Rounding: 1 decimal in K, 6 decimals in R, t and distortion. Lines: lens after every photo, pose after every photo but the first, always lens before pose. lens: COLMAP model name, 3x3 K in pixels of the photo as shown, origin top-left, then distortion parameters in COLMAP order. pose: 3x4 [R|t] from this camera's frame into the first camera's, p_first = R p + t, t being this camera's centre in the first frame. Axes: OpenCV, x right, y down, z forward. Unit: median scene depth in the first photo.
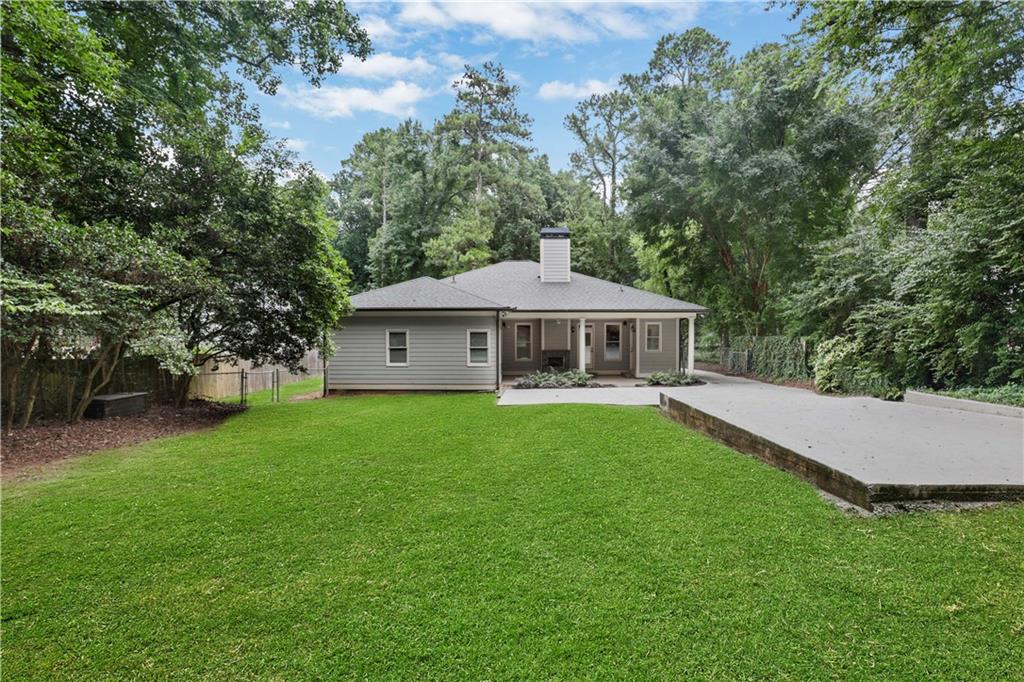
lens RADIAL K [[482.9, 0, 508.8], [0, 482.9, 336.8], [0, 0, 1]] dist [-0.042123, 0.011229]
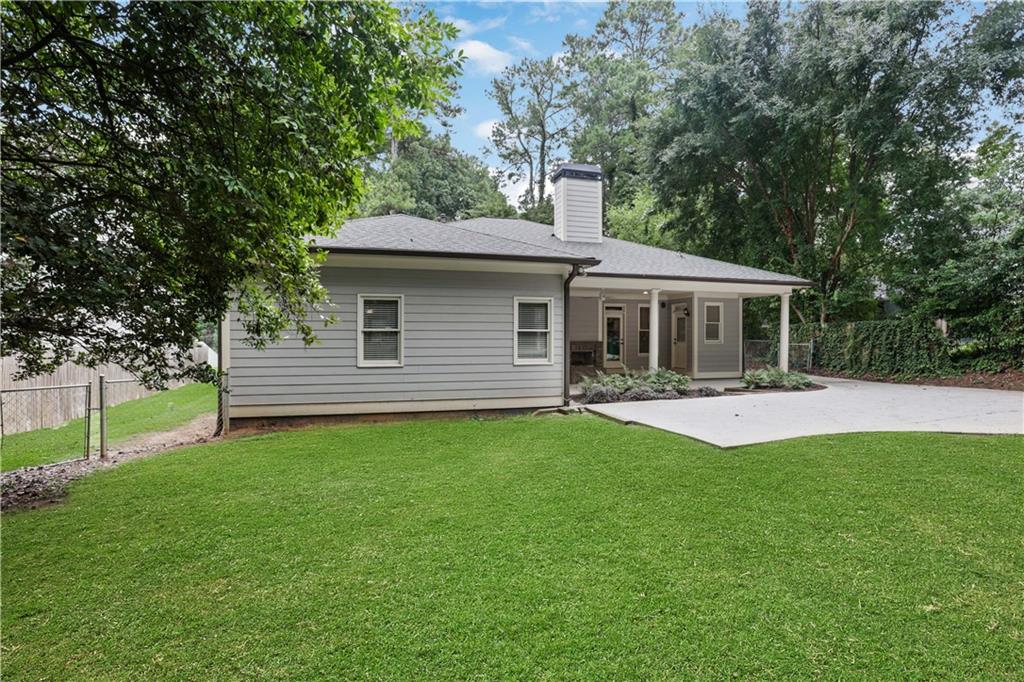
lens RADIAL K [[482.9, 0, 518.8], [0, 482.9, 339.3], [0, 0, 1]] dist [-0.042123, 0.011229]
pose [[0.958388, -0.000949, 0.285466, -0.181652], [0.002448, 0.999985, -0.004893, 0.026911], [-0.285457, 0.005388, 0.958376, 0.363314]]
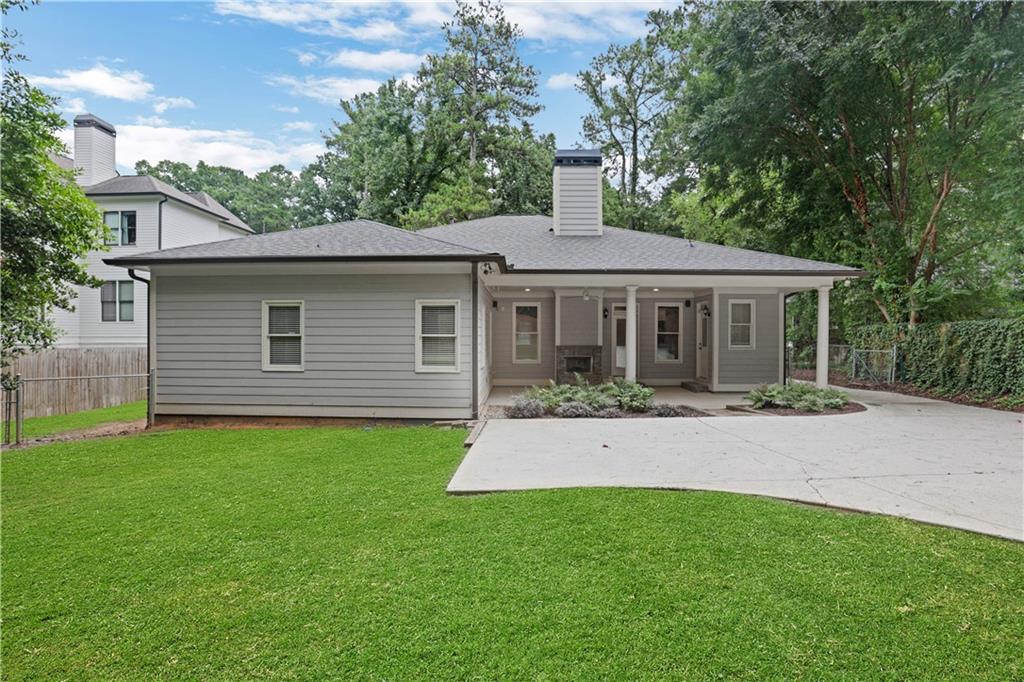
lens RADIAL K [[482.9, 0, 507.2], [0, 482.9, 339.8], [0, 0, 1]] dist [-0.042123, 0.011229]
pose [[0.999868, 0.003036, -0.015932, 0.015199], [-0.003125, 0.999980, -0.005585, 0.022629], [0.015915, 0.005634, 0.999857, 0.374677]]
